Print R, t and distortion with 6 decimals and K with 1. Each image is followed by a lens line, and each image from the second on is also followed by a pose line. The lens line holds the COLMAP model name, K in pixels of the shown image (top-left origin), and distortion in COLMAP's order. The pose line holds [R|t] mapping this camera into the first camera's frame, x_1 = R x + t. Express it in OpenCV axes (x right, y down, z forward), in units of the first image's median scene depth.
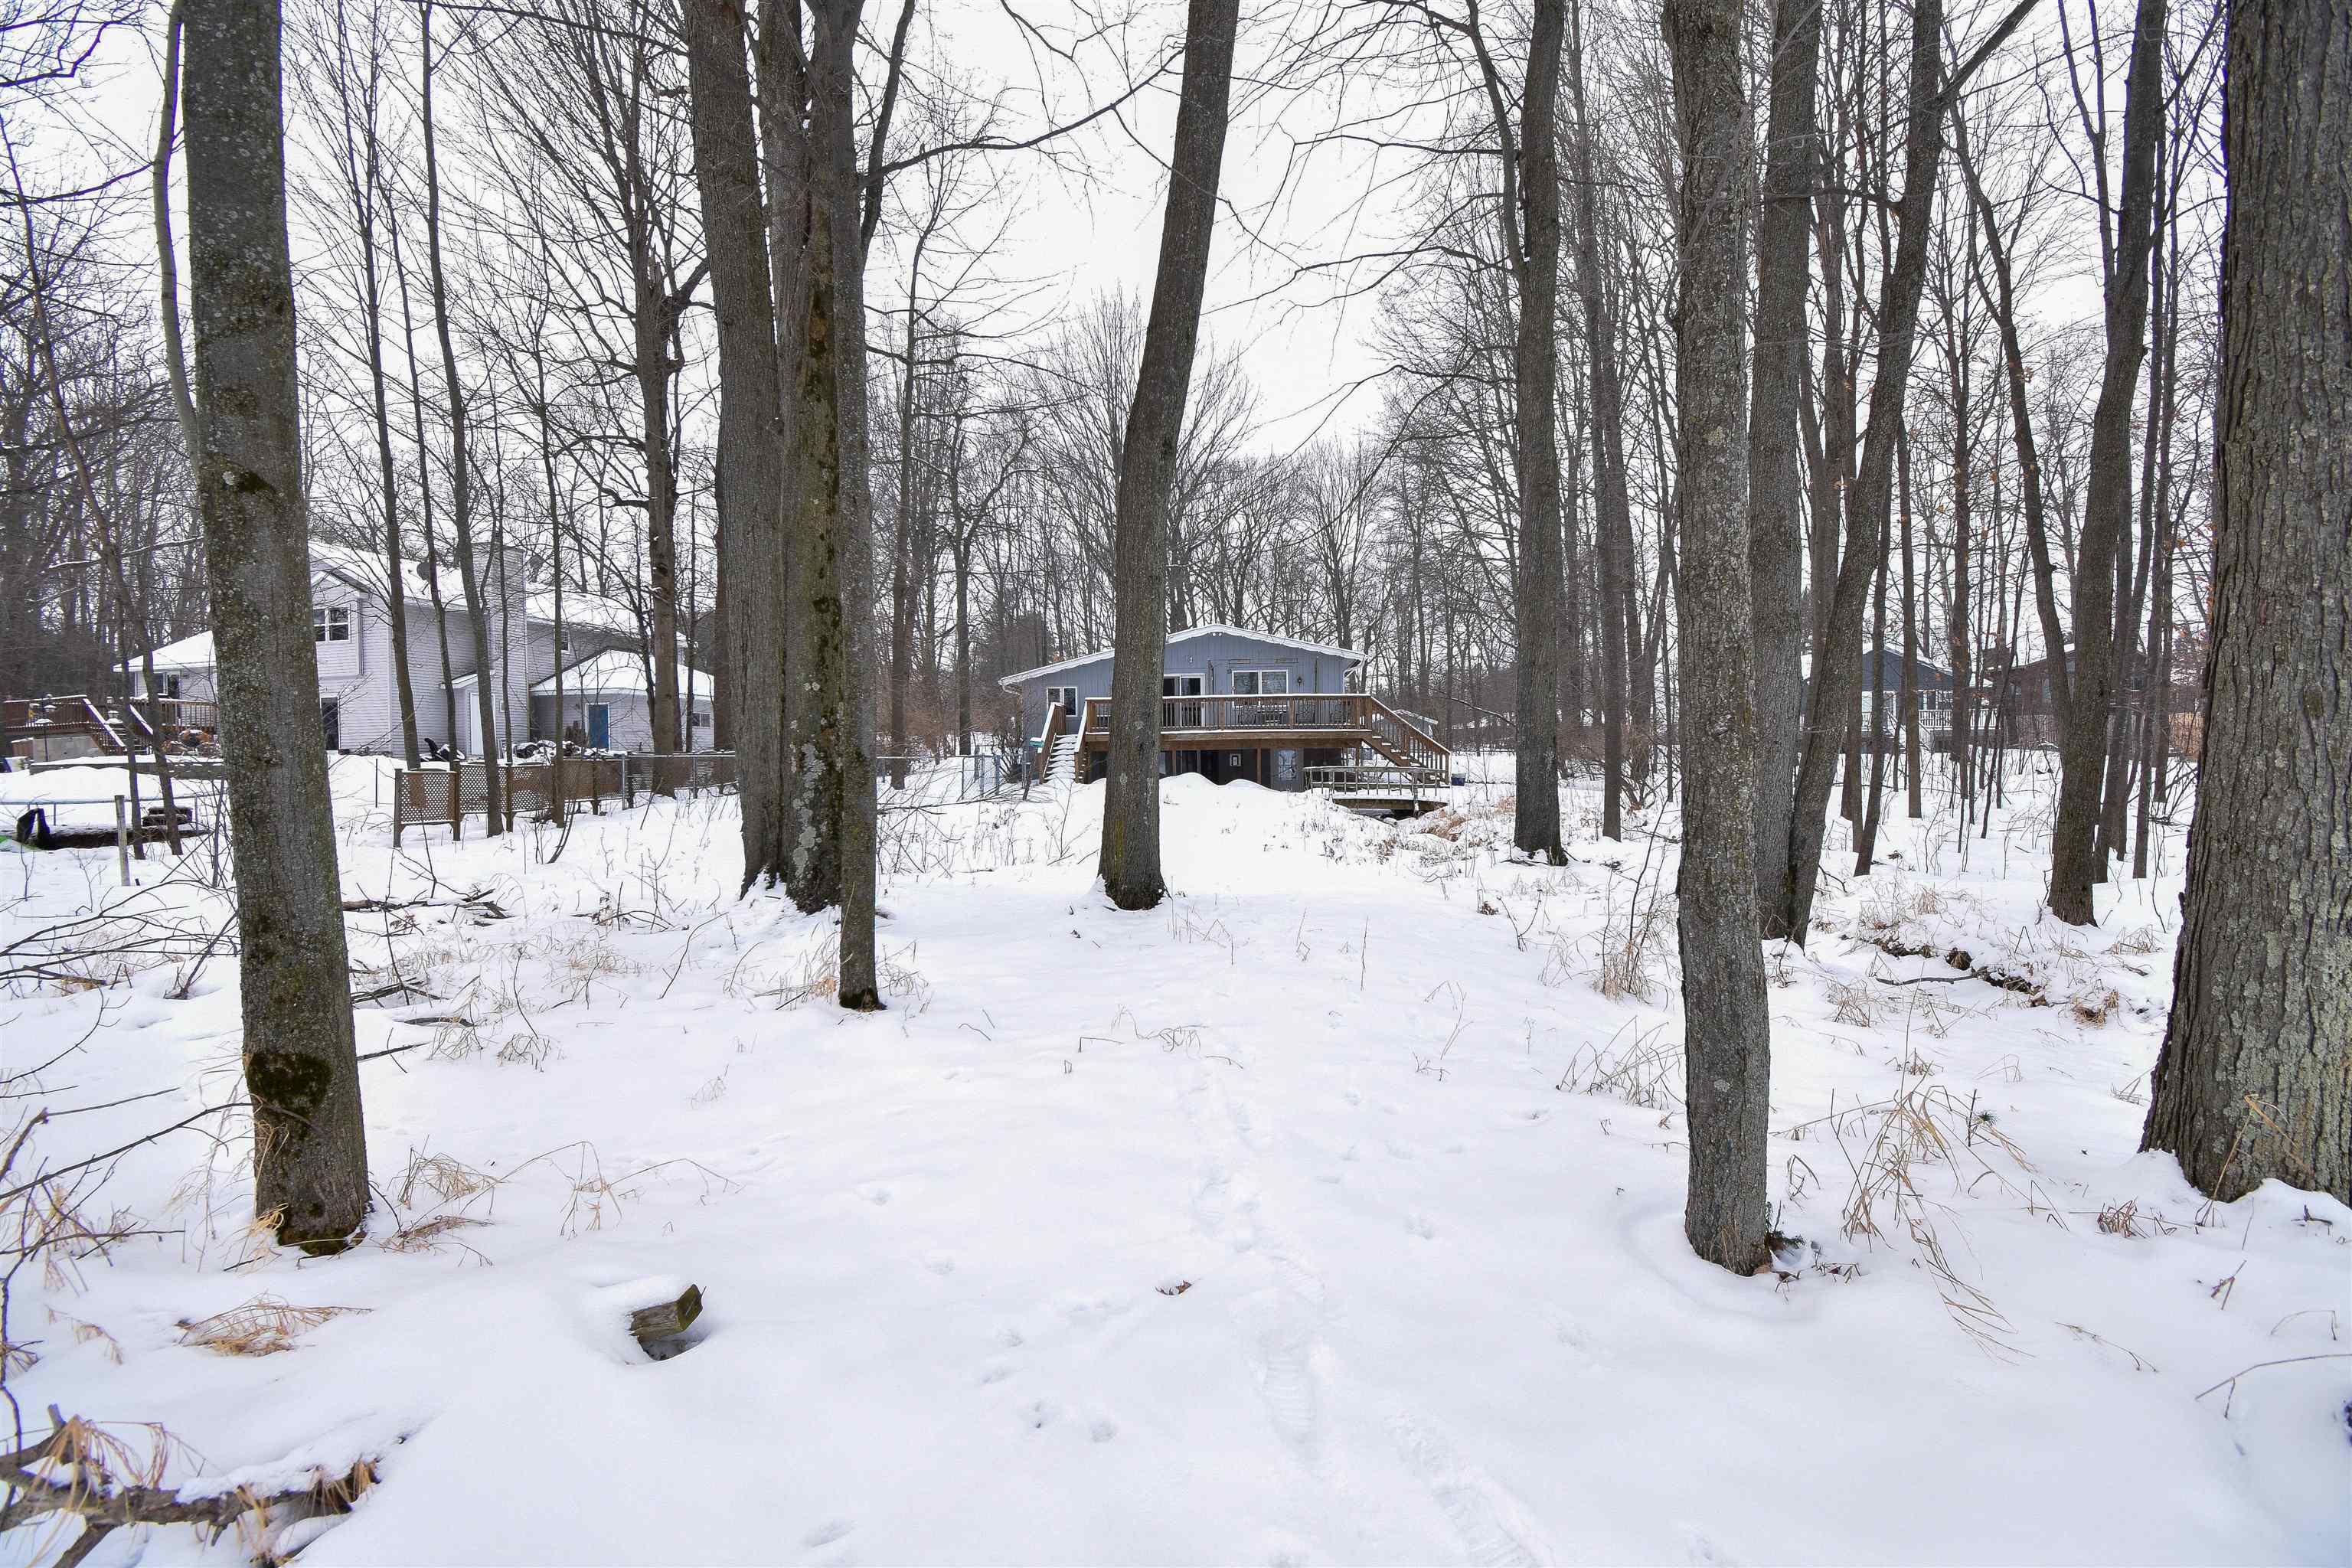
lens RADIAL K [[1062.7, 0, 1169.1], [0, 1062.7, 782.7], [0, 0, 1]] dist [0.000962, -0.000528]
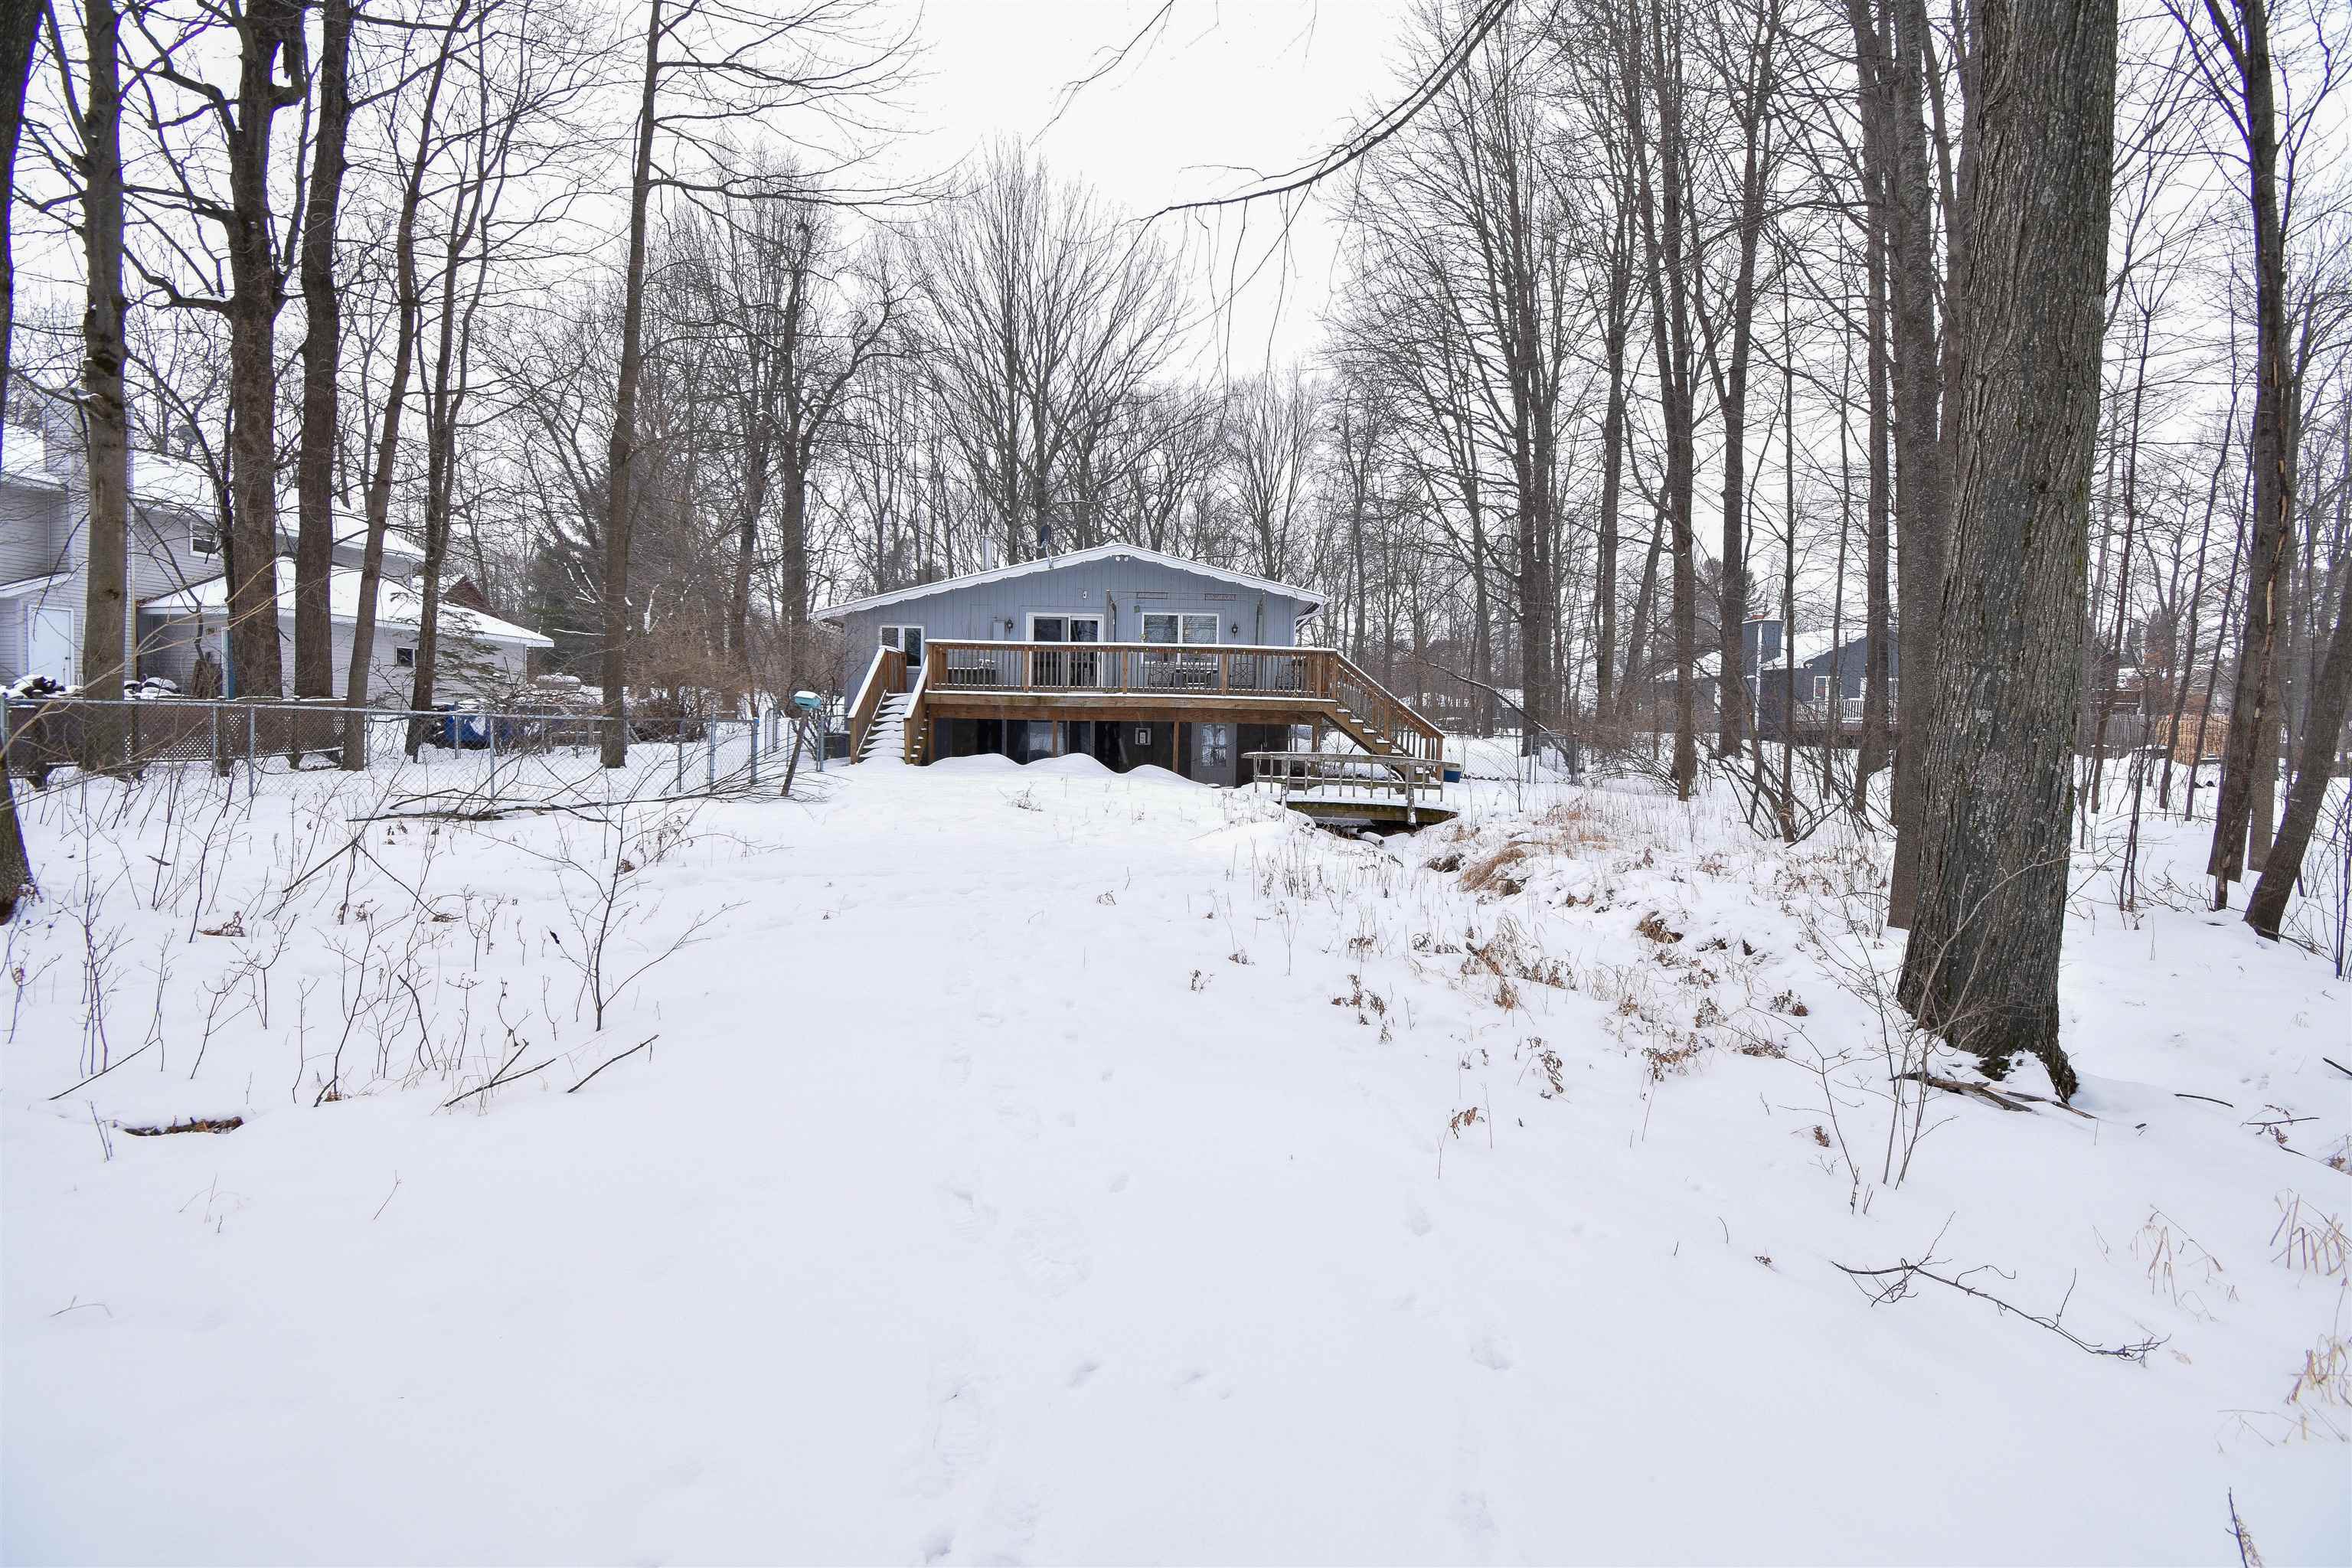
lens RADIAL K [[1062.7, 0, 1191.0], [0, 1062.7, 779.0], [0, 0, 1]] dist [0.000962, -0.000528]
pose [[0.994385, 0.025786, 0.102637, 0.022603], [-0.028037, 0.999396, 0.020555, -0.009090], [-0.102044, -0.023317, 0.994507, 0.295021]]
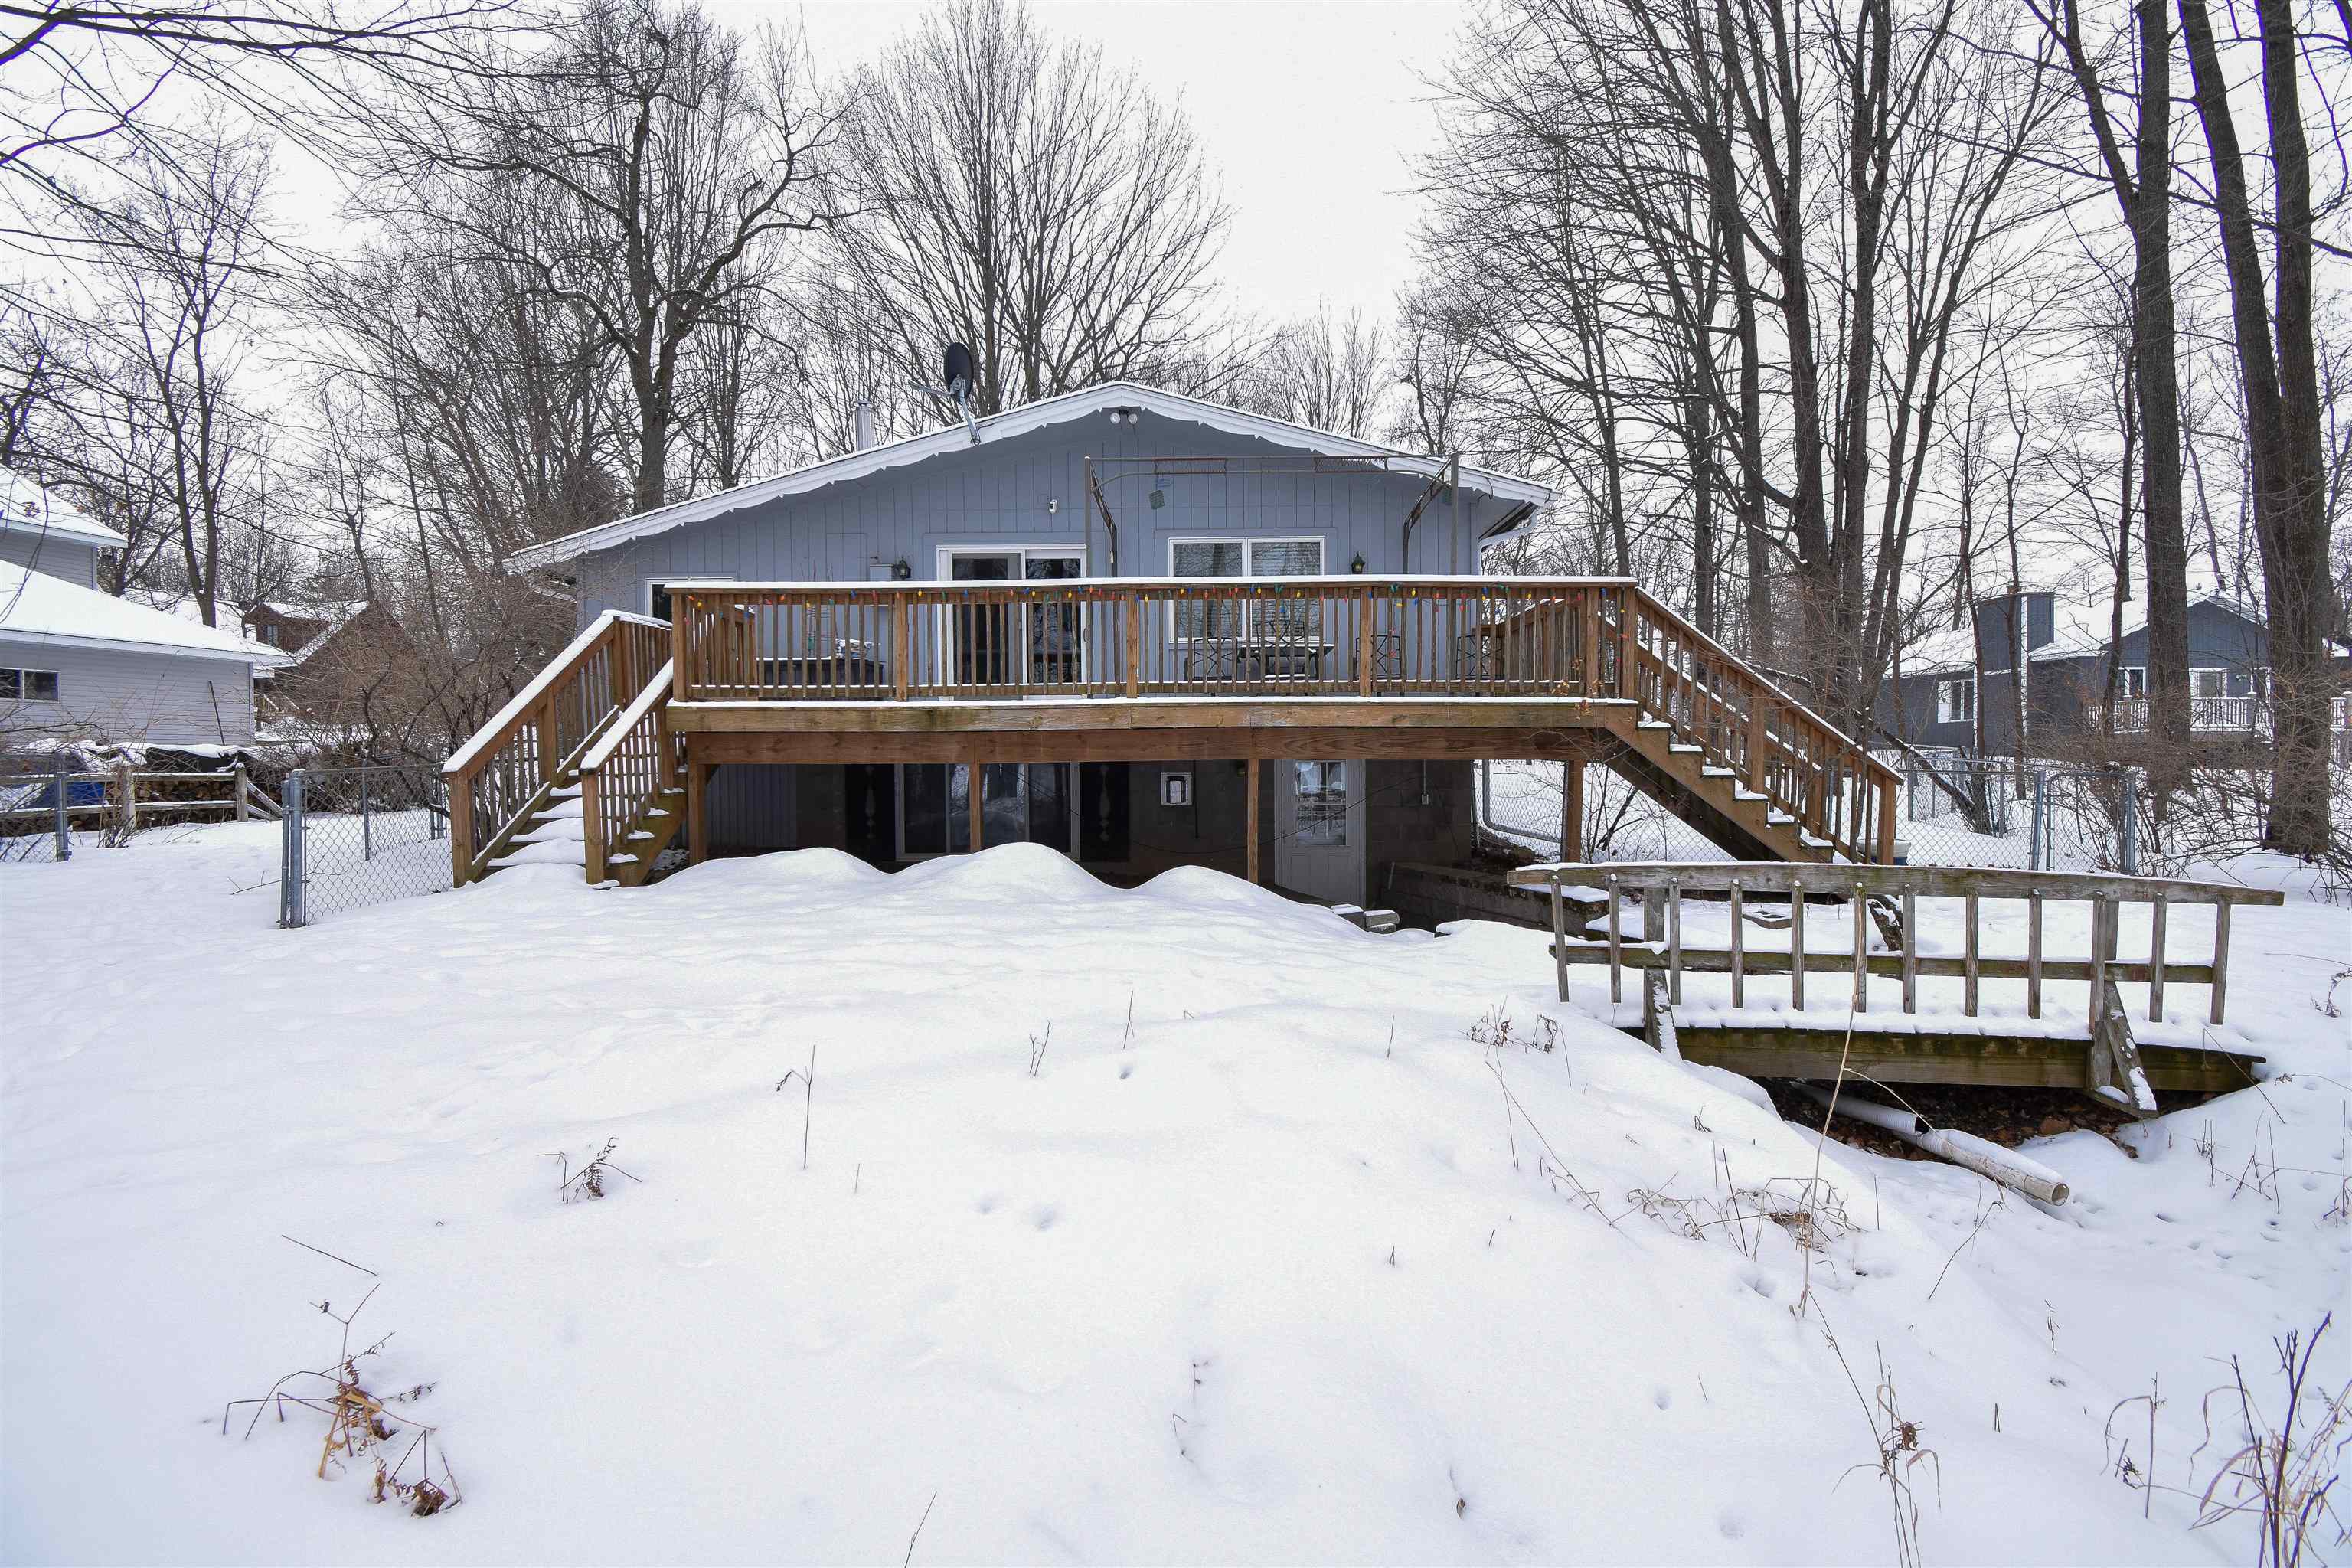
lens RADIAL K [[1062.7, 0, 1171.3], [0, 1062.7, 793.6], [0, 0, 1]] dist [0.000962, -0.000528]
pose [[0.998565, 0.004061, 0.053401, 0.043564], [-0.004536, 0.999951, 0.008780, -0.024617], [-0.053363, -0.009010, 0.998535, 0.679952]]
